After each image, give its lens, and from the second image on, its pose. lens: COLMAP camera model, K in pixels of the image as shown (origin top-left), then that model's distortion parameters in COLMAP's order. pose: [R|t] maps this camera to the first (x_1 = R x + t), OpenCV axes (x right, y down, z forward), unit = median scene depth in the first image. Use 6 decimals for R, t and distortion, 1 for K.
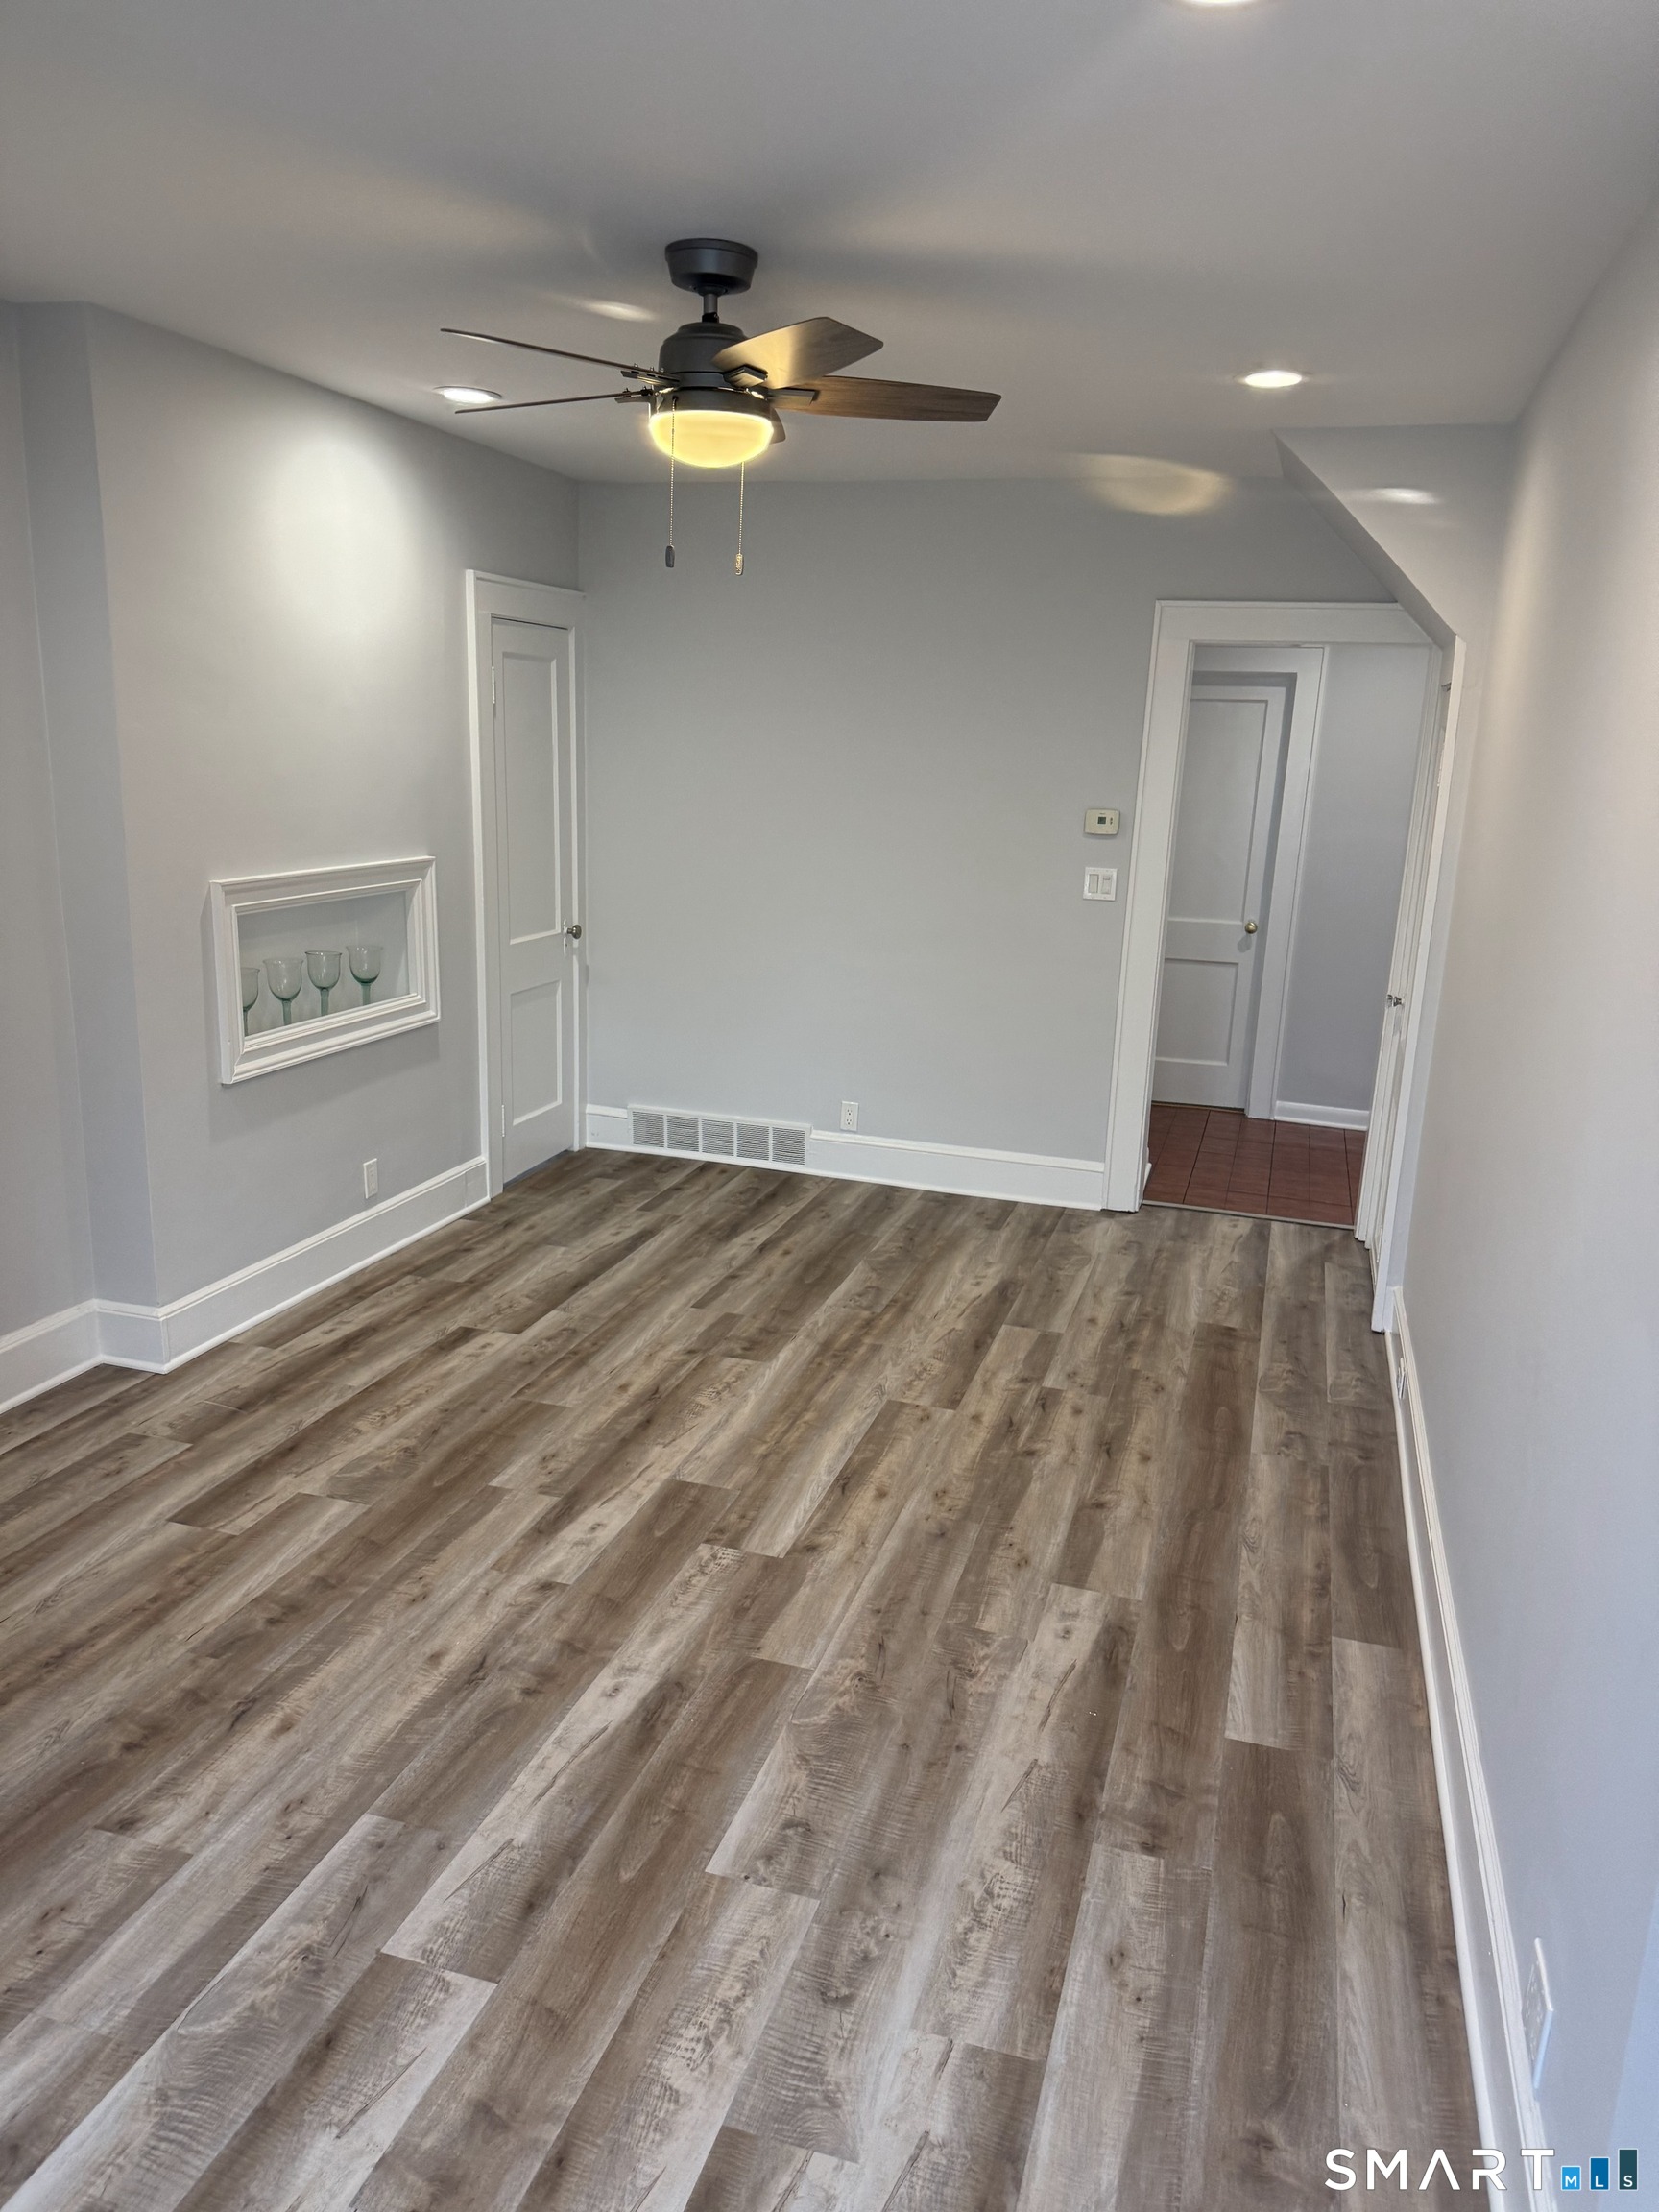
lens RADIAL K [[1527.6, 0, 834.0], [0, 1527.6, 1107.9], [0, 0, 1]] dist [0.058025, -0.005498]
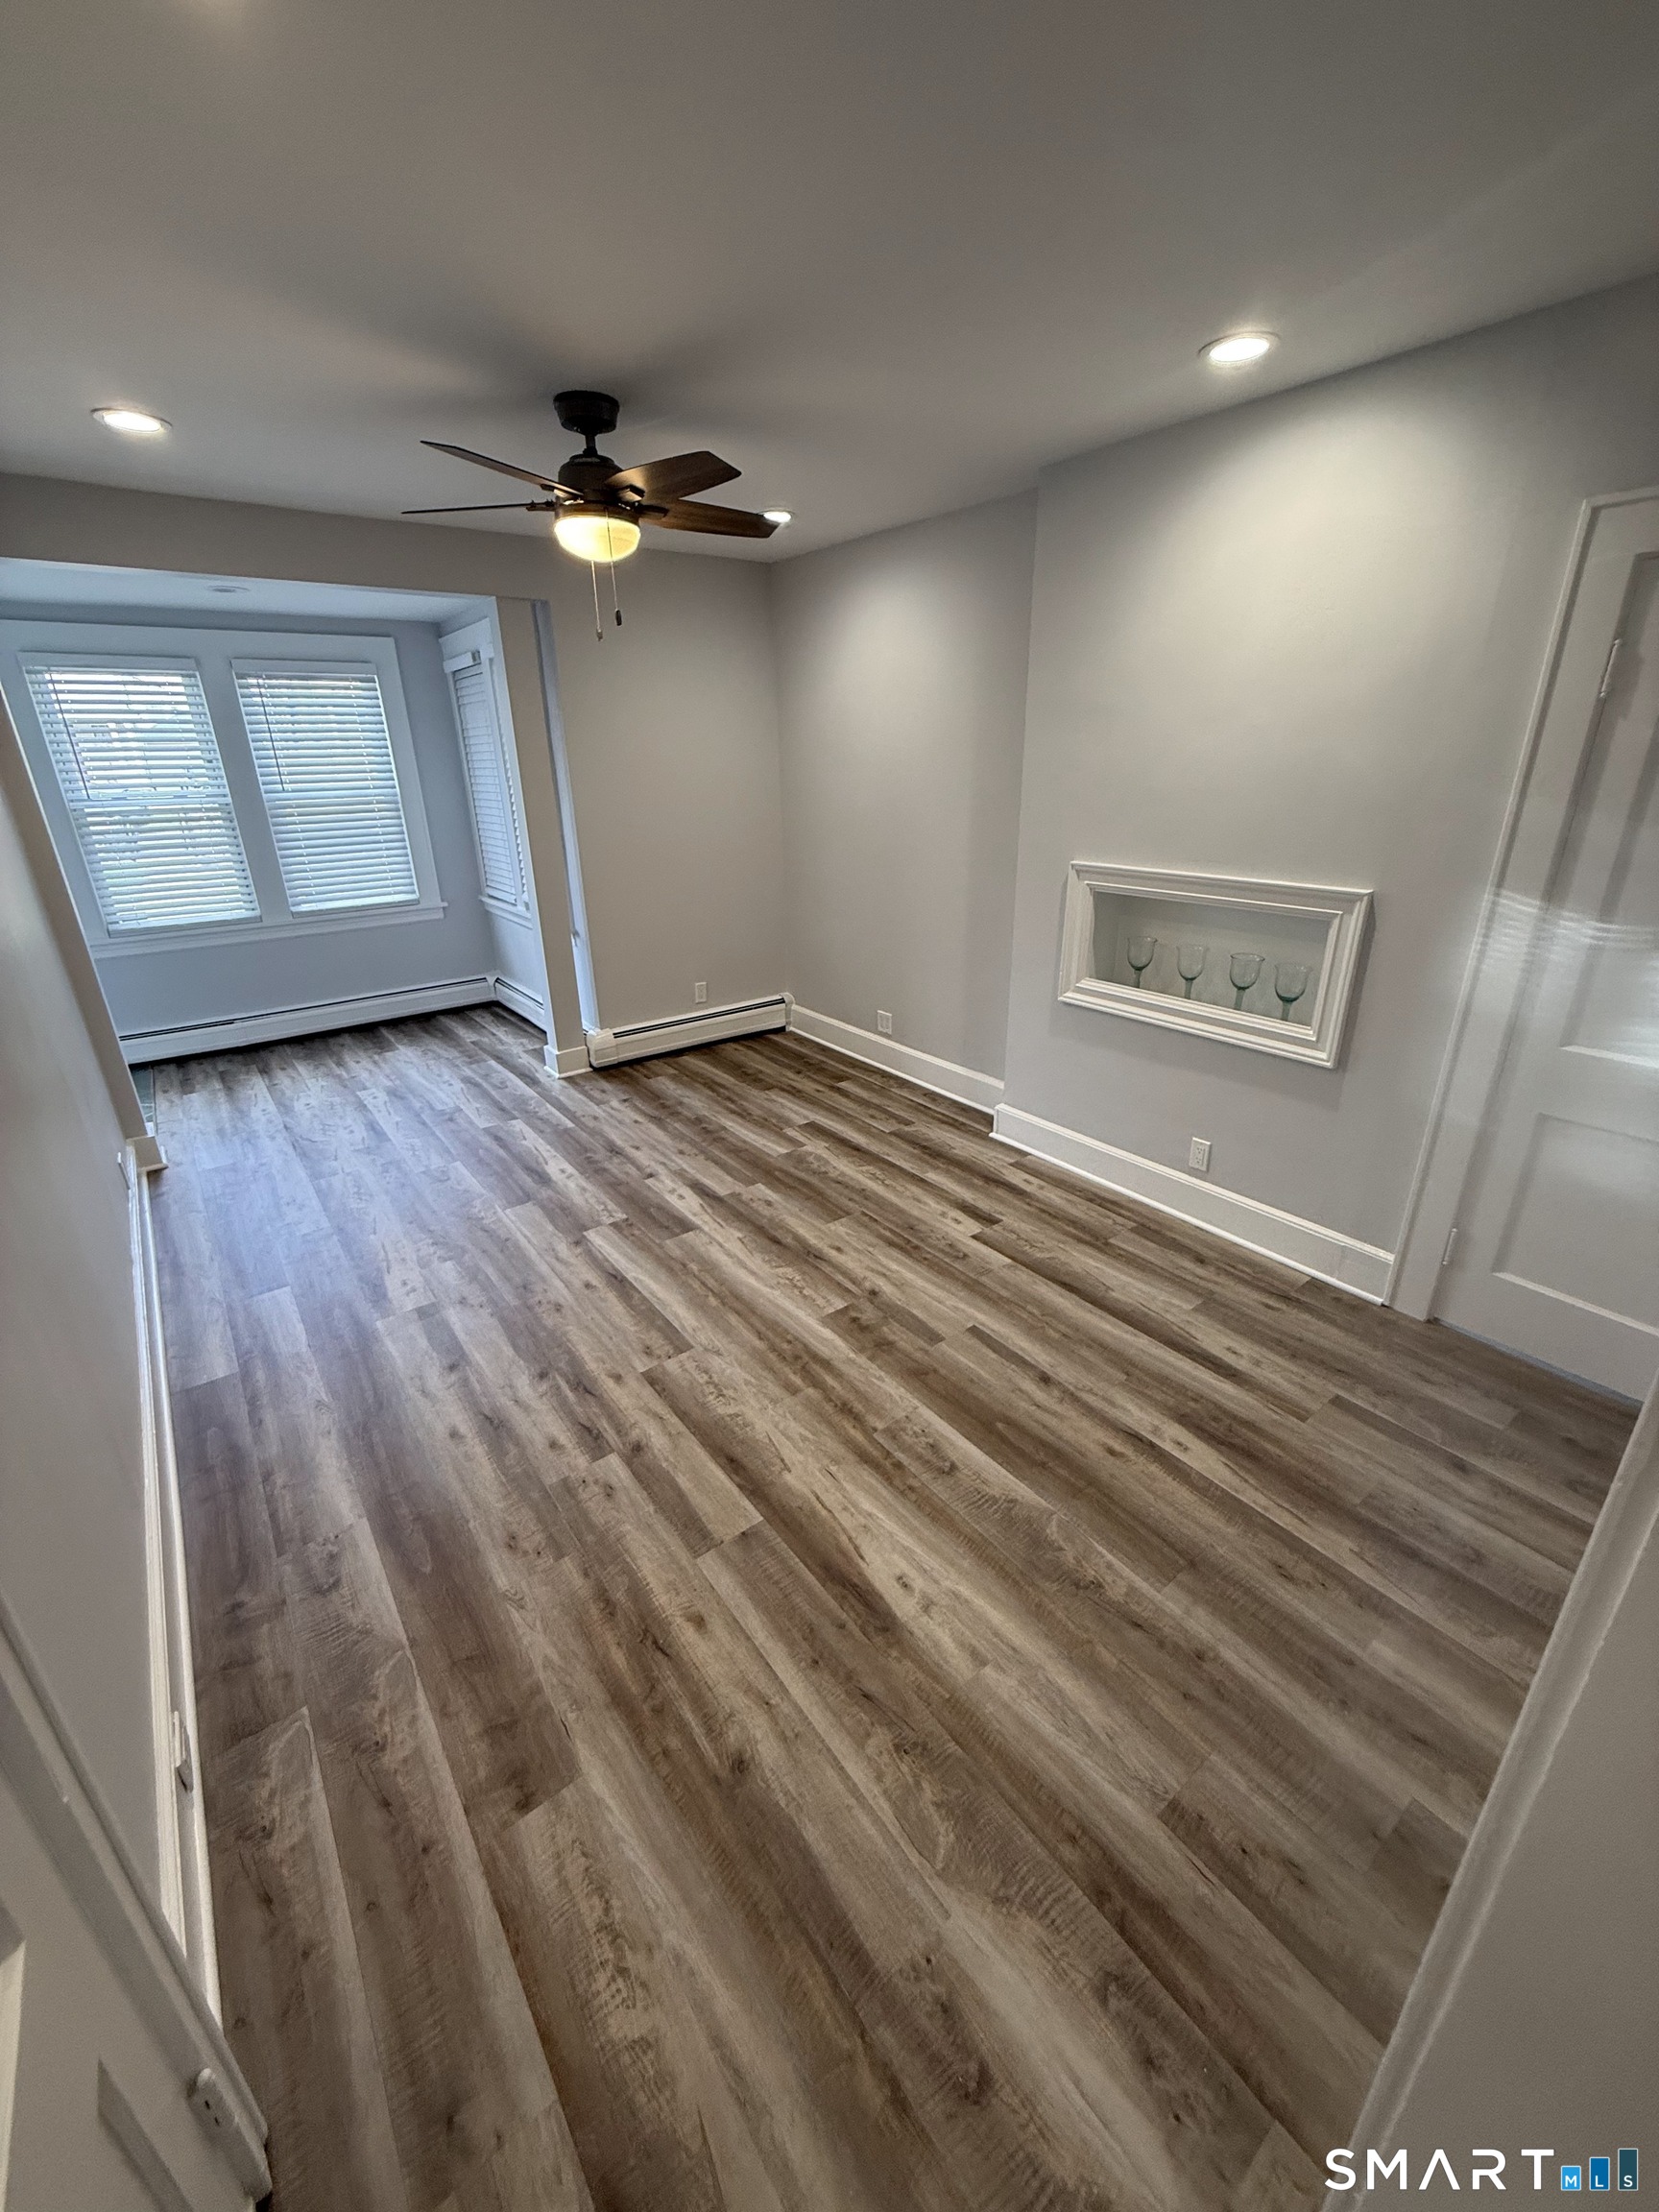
lens RADIAL K [[880.7, 0, 839.1], [0, 880.7, 1096.6], [0, 0, 1]] dist [-0.000549, -0.000348]
pose [[-0.580270, 0.274244, -0.766862, 0.433306], [-0.196244, 0.866773, 0.458468, -0.299756], [0.790427, 0.416528, -0.449143, 1.326059]]
